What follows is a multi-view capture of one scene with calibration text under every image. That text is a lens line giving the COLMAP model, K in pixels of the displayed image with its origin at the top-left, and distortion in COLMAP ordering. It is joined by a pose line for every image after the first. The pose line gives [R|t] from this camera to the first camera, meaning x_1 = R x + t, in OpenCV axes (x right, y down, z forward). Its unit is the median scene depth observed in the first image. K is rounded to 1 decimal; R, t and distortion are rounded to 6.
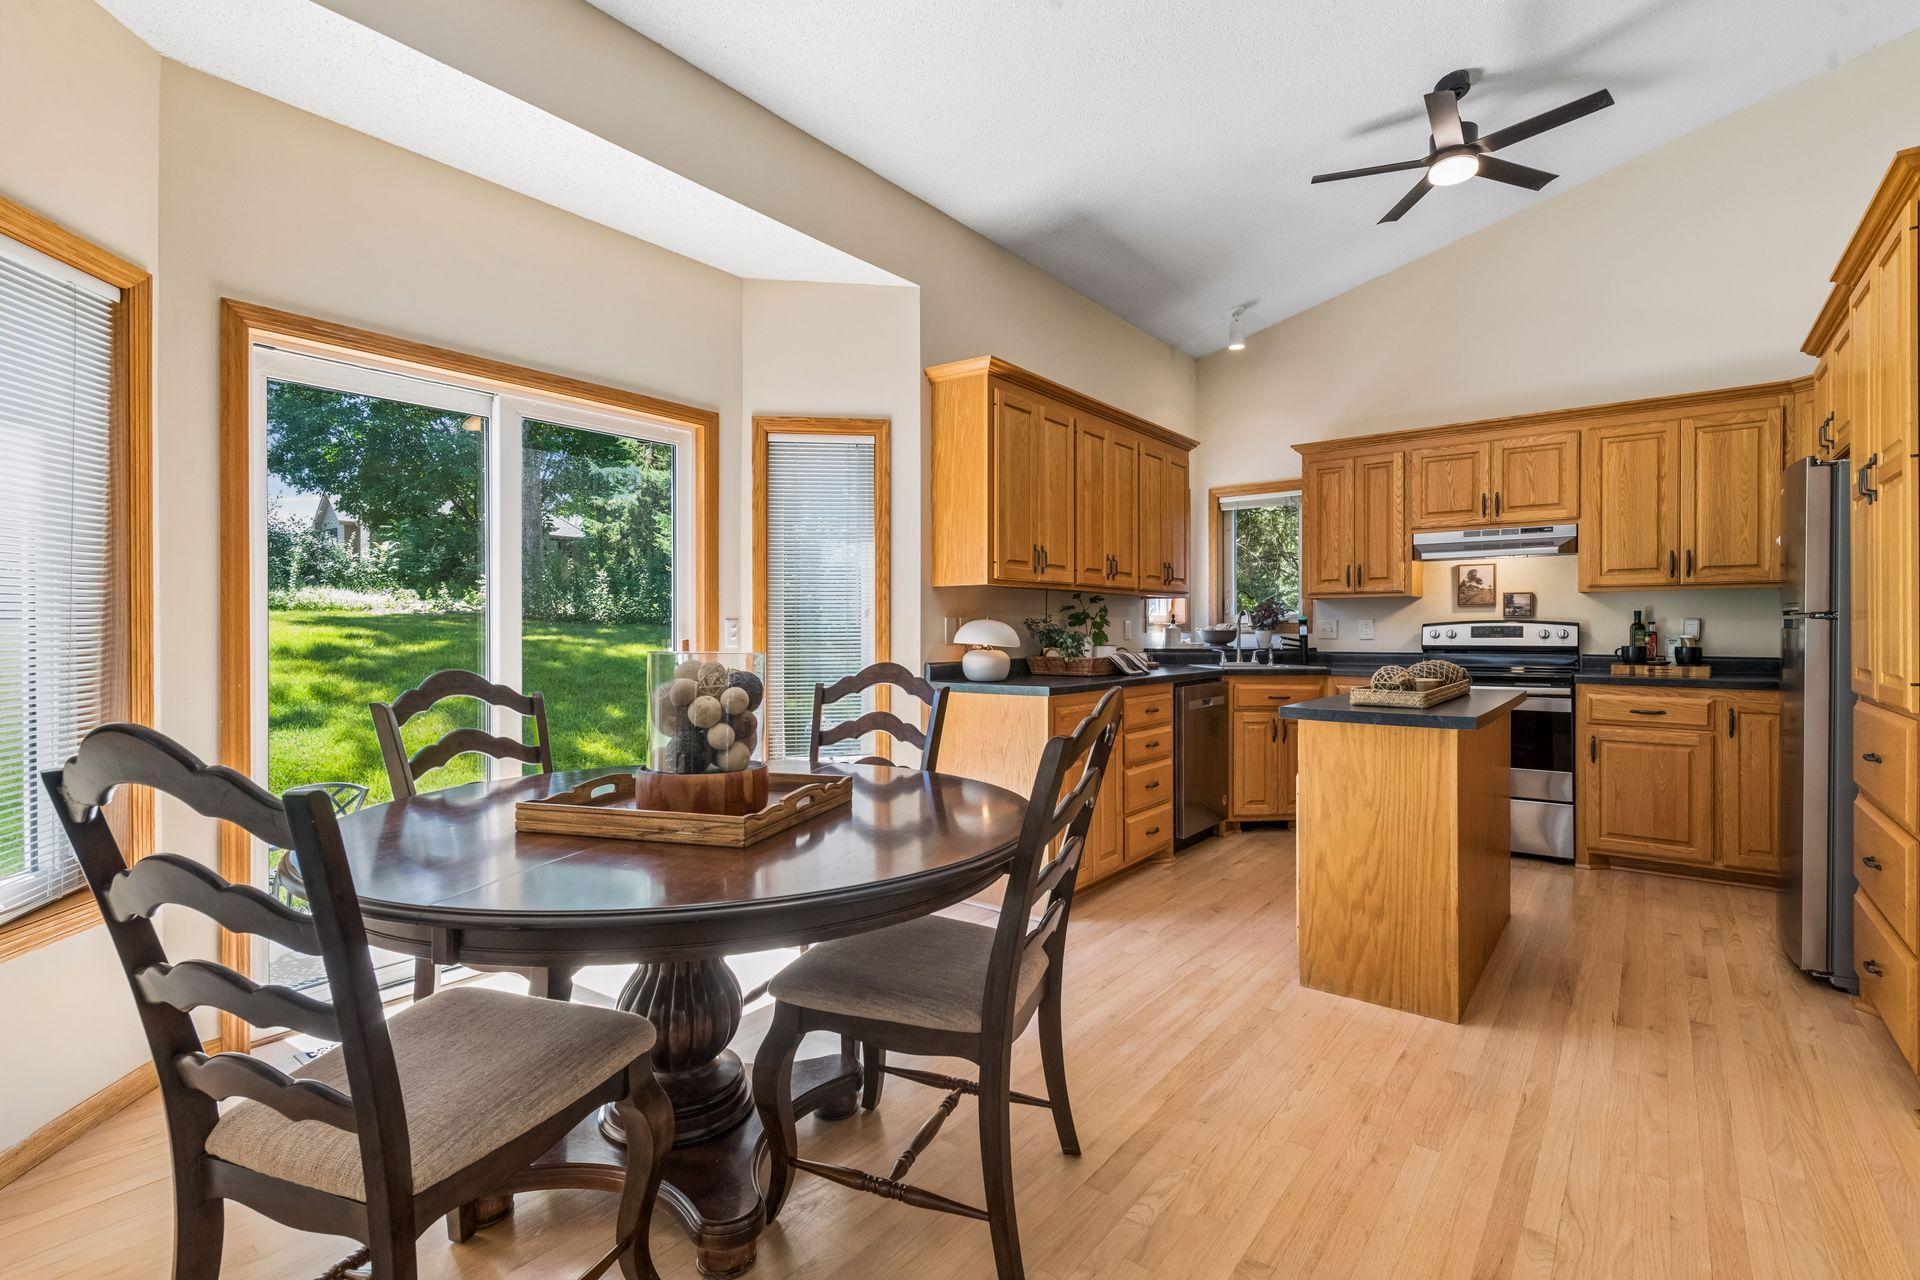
lens RADIAL K [[880.2, 0, 959.2], [0, 880.2, 629.3], [0, 0, 1]] dist [0.011965, -0.005164]
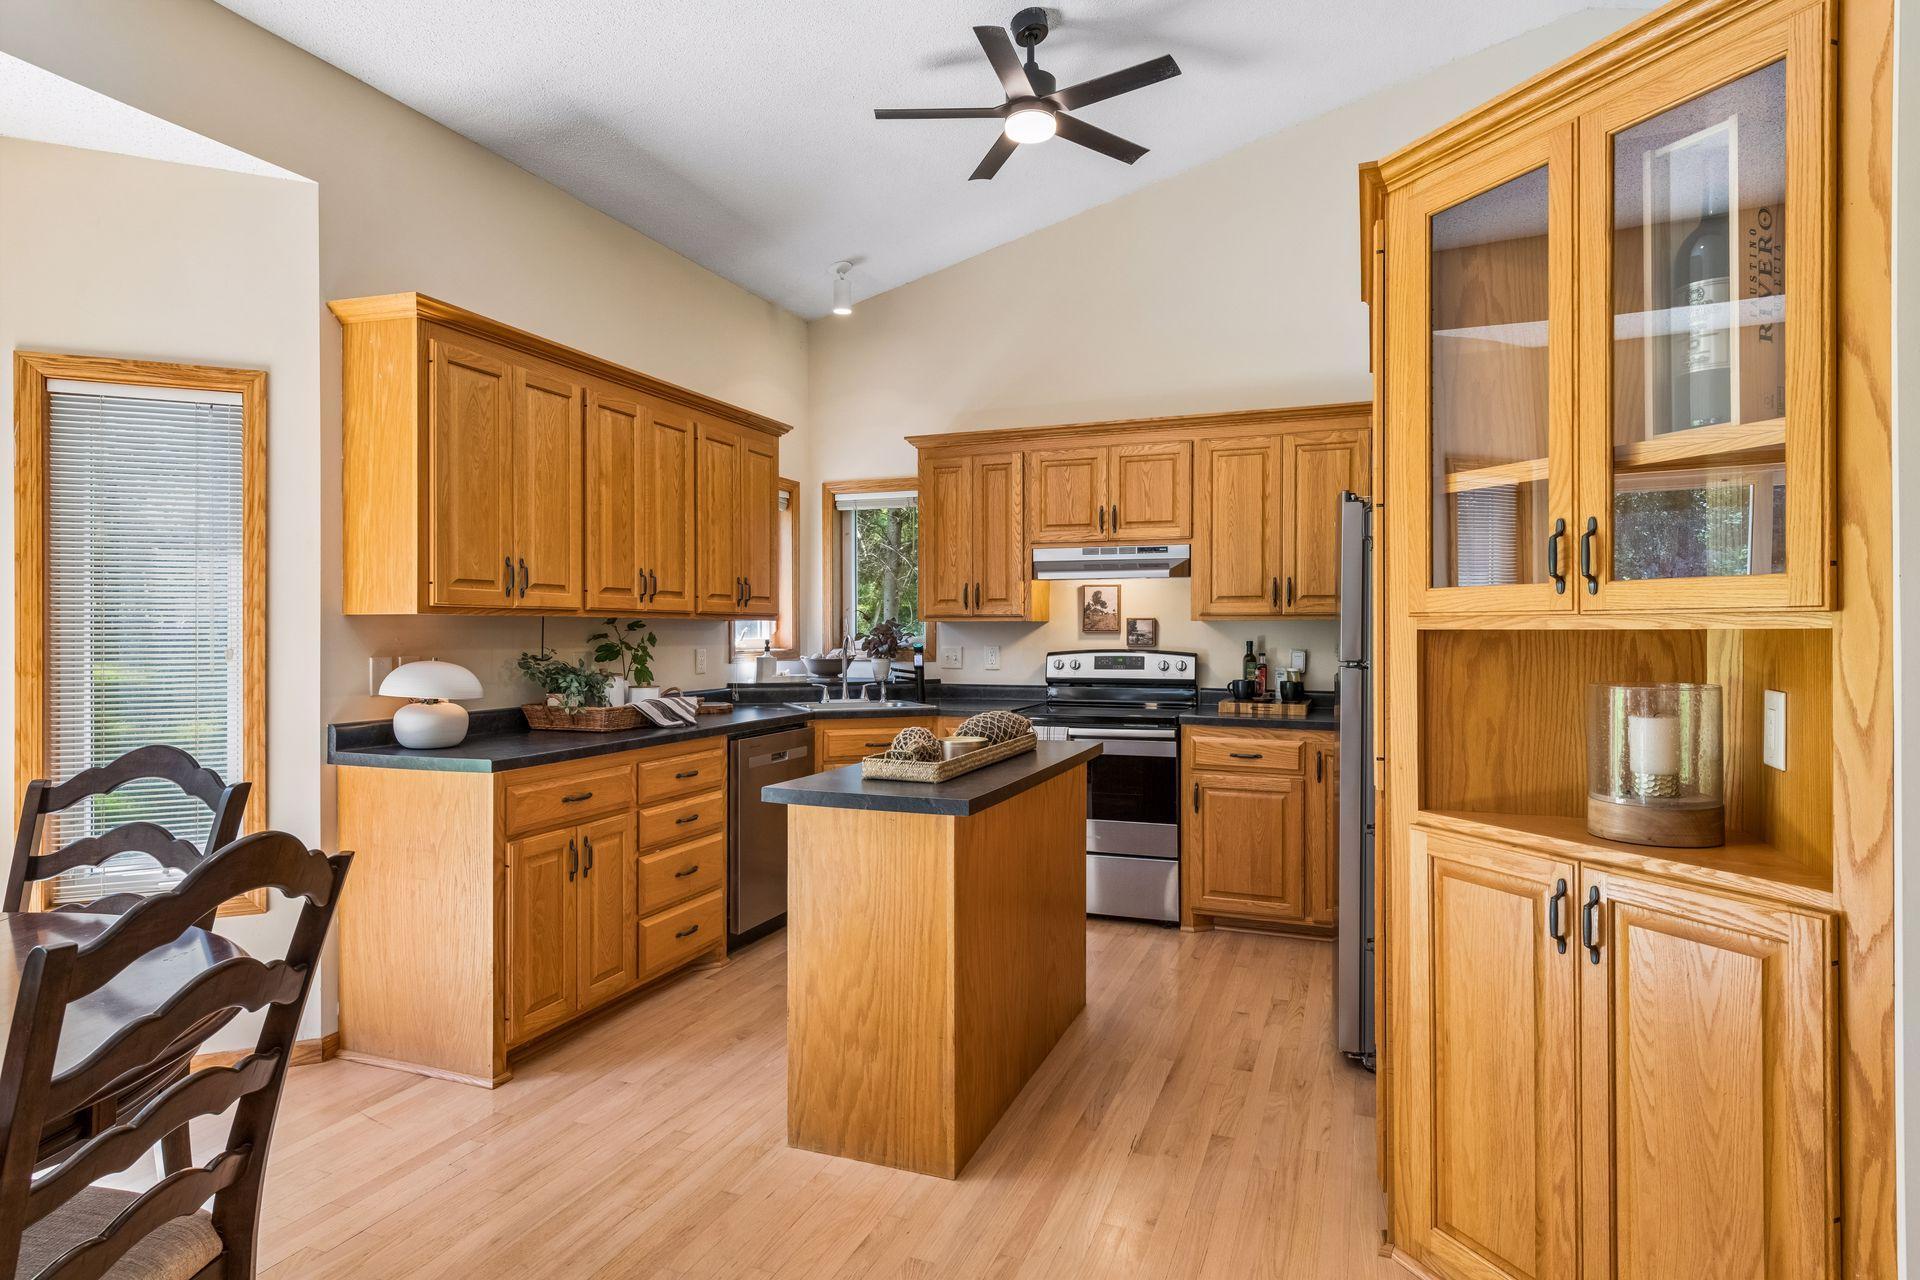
lens RADIAL K [[1052.2, 0, 961.3], [0, 1052.2, 634.0], [0, 0, 1]] dist [0.016206, -0.007851]
pose [[0.957148, 0.000715, 0.289600, 0.193708], [-0.001457, 0.999996, 0.002348, -0.035452], [-0.289597, -0.002669, 0.957145, 0.052224]]
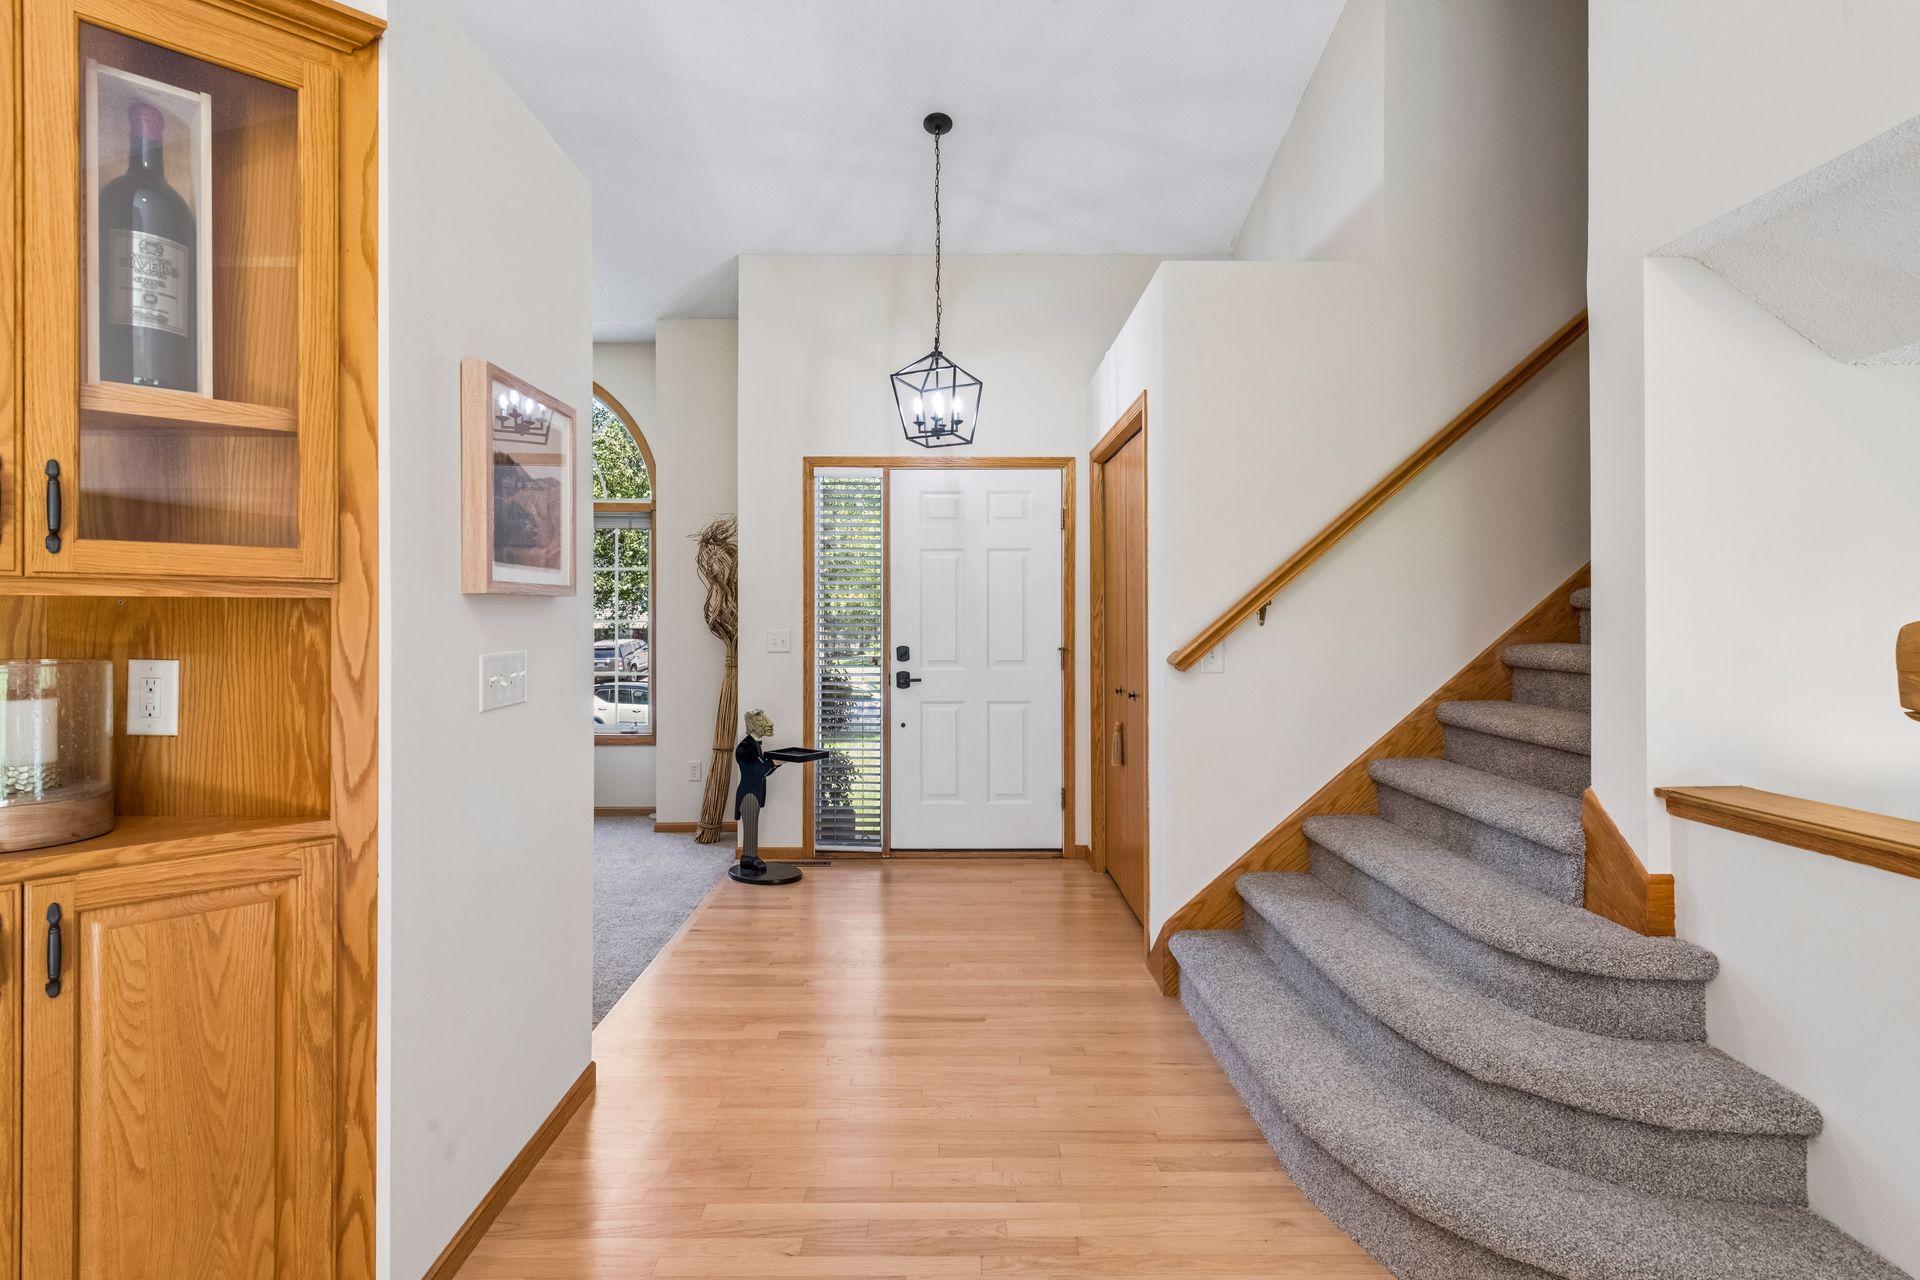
lens RADIAL K [[956.4, 0, 935.9], [0, 956.4, 615.6], [0, 0, 1]] dist [0.000707, 0.001195]
pose [[-0.617210, 0.003019, 0.786793, 0.122620], [0.001262, 0.999995, -0.002846, -0.028089], [-0.786798, -0.000764, -0.617211, 0.369280]]
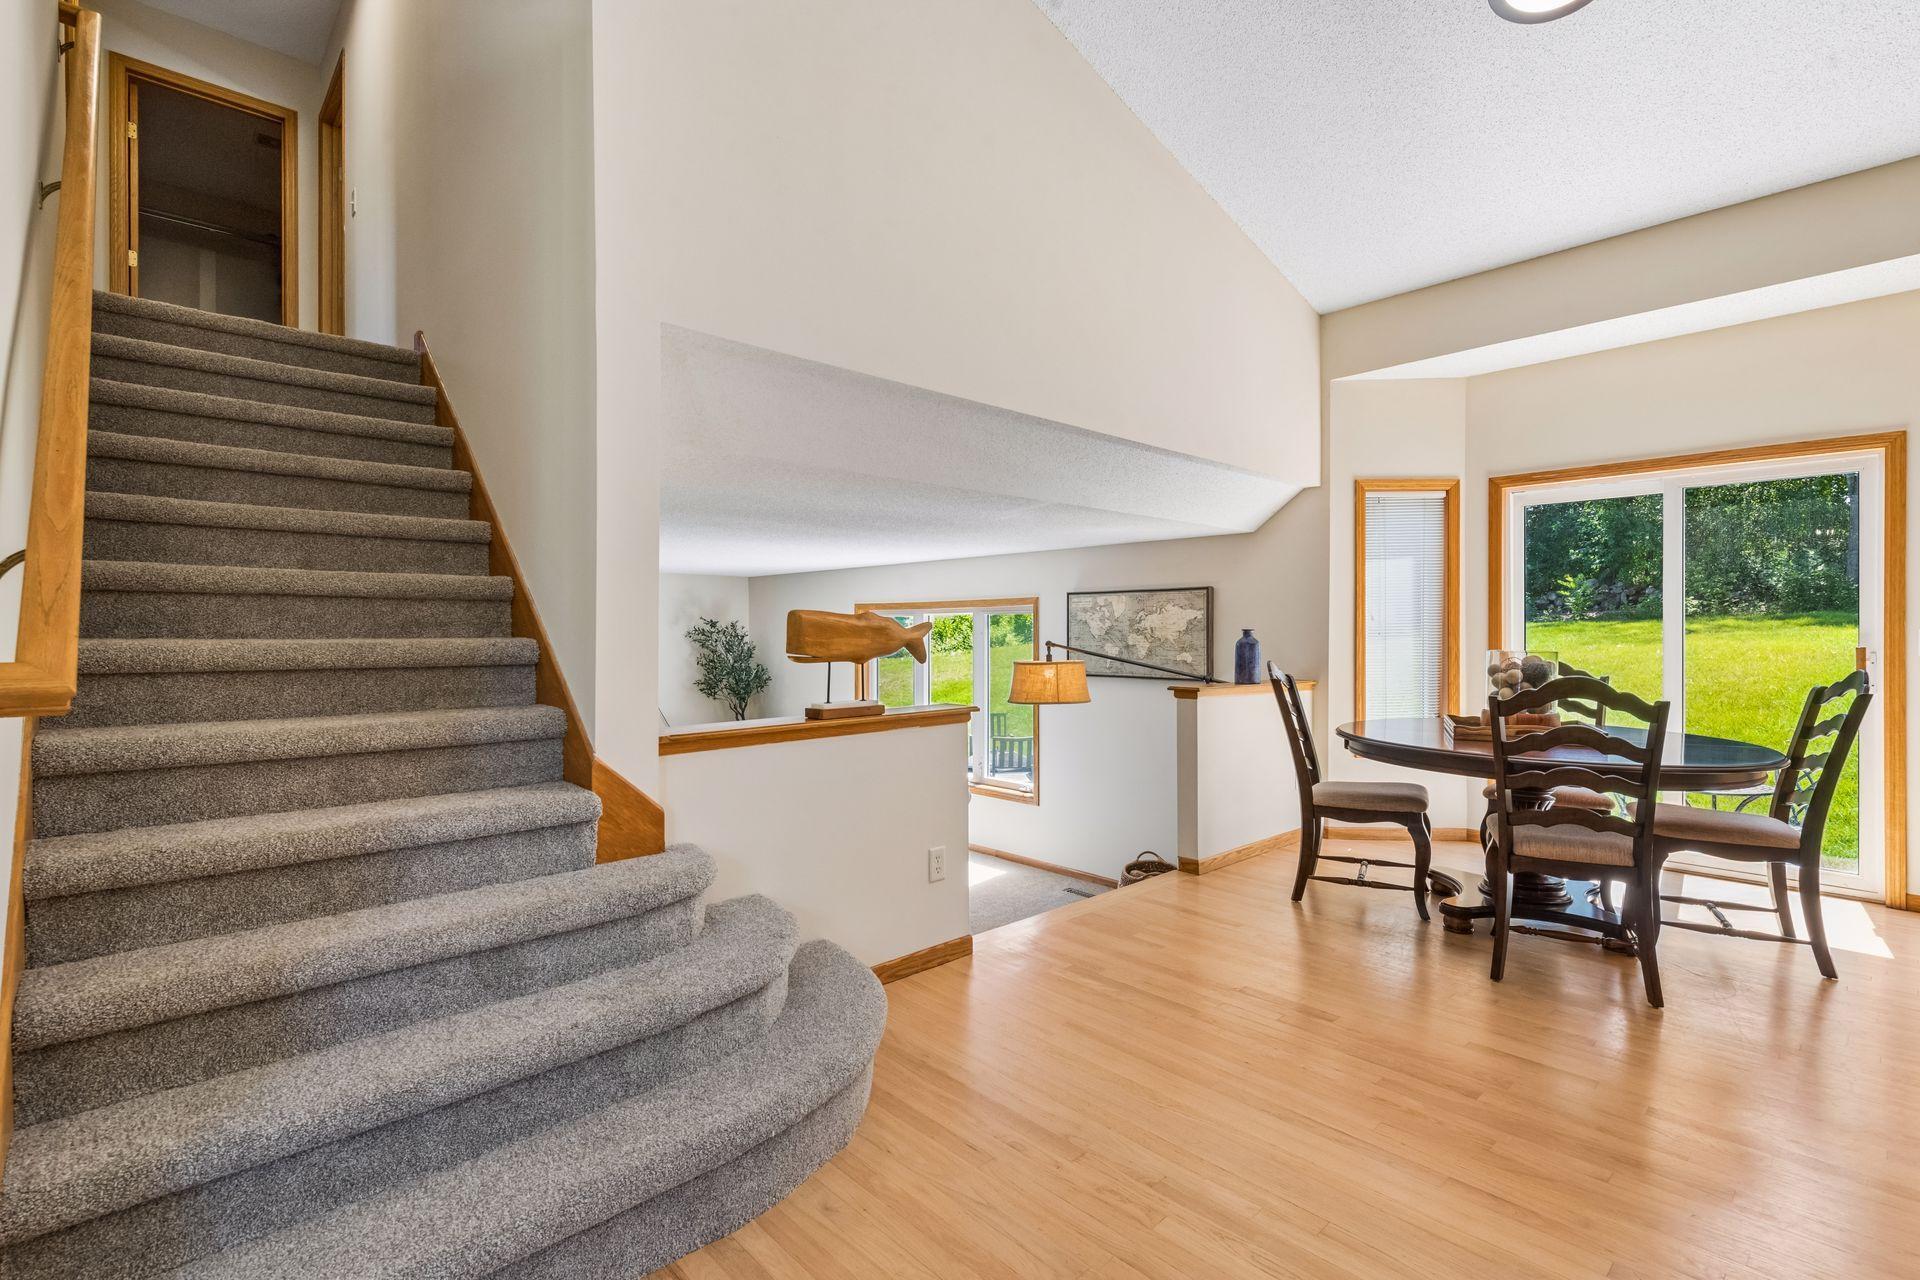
lens RADIAL K [[880.2, 0, 966.1], [0, 880.2, 638.7], [0, 0, 1]] dist [0.011965, -0.005164]
pose [[-0.149365, 0.009329, -0.988738, 0.859478], [0.001871, 0.999956, 0.009152, -0.010467], [0.988780, -0.000483, -0.149376, 0.052333]]
